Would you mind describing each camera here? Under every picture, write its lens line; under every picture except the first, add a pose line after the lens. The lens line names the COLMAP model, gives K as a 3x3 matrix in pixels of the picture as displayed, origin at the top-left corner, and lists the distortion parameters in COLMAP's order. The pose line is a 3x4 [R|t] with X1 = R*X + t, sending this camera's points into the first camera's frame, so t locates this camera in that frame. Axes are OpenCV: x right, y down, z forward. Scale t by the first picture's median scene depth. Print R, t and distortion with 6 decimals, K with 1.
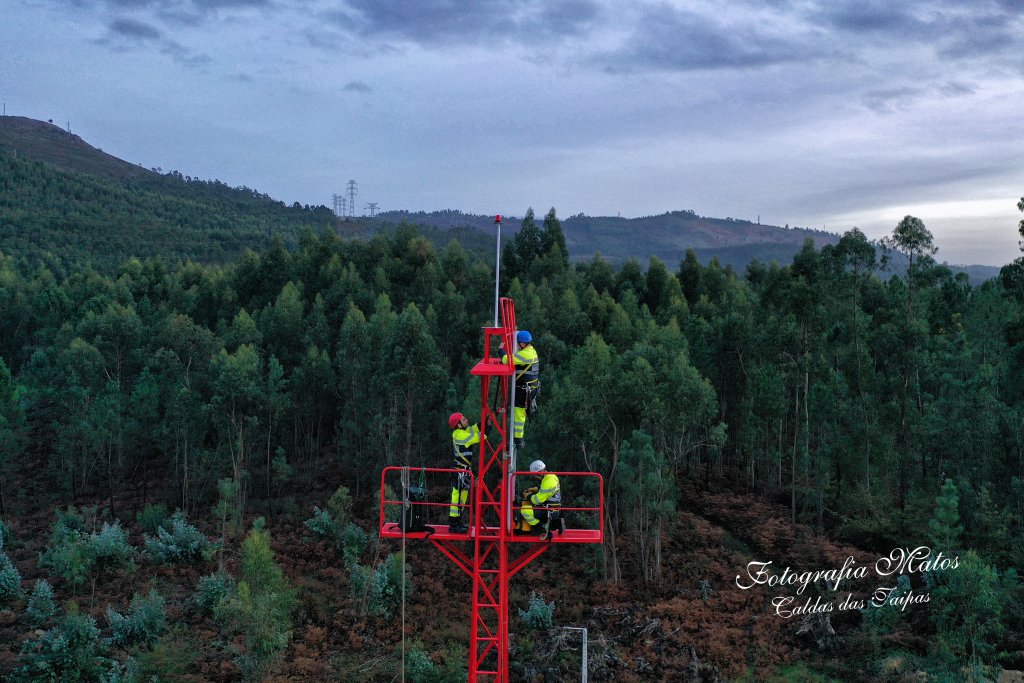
lens RADIAL K [[803.3, 0, 458.5], [0, 803.3, 319.6], [0, 0, 1]] dist [-0.000146, 0.003016]
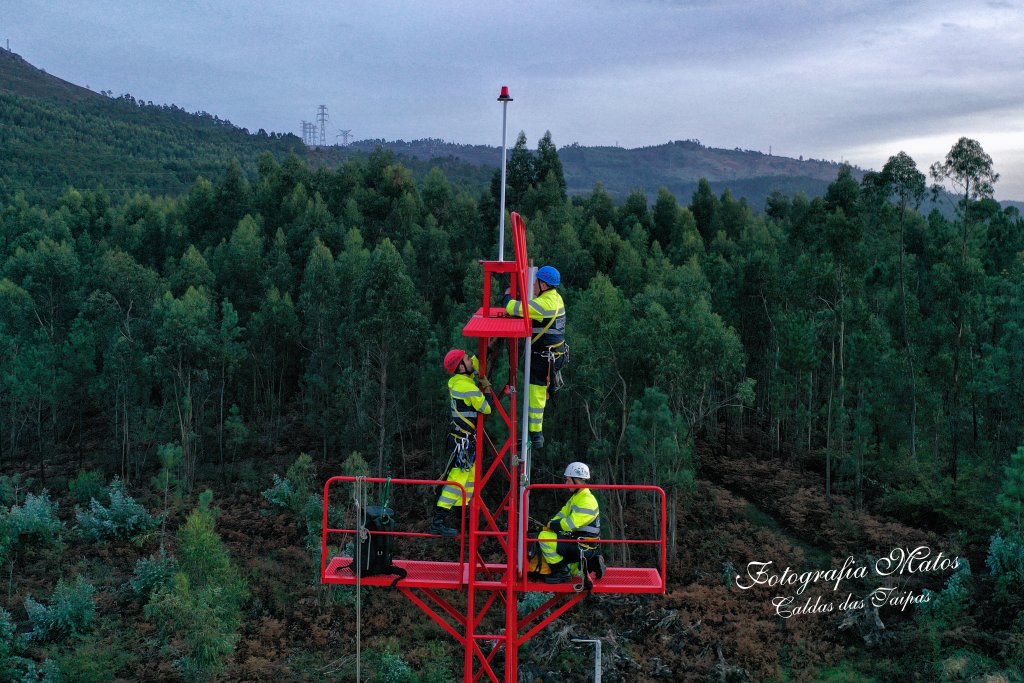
lens RADIAL K [[803.3, 0, 458.5], [0, 803.3, 319.6], [0, 0, 1]] dist [-0.000146, 0.003016]
pose [[0.999733, 0.000476, 0.023113, -0.000971], [-0.002134, 0.997419, 0.071773, 0.004371], [-0.023019, -0.071803, 0.997153, 0.147474]]
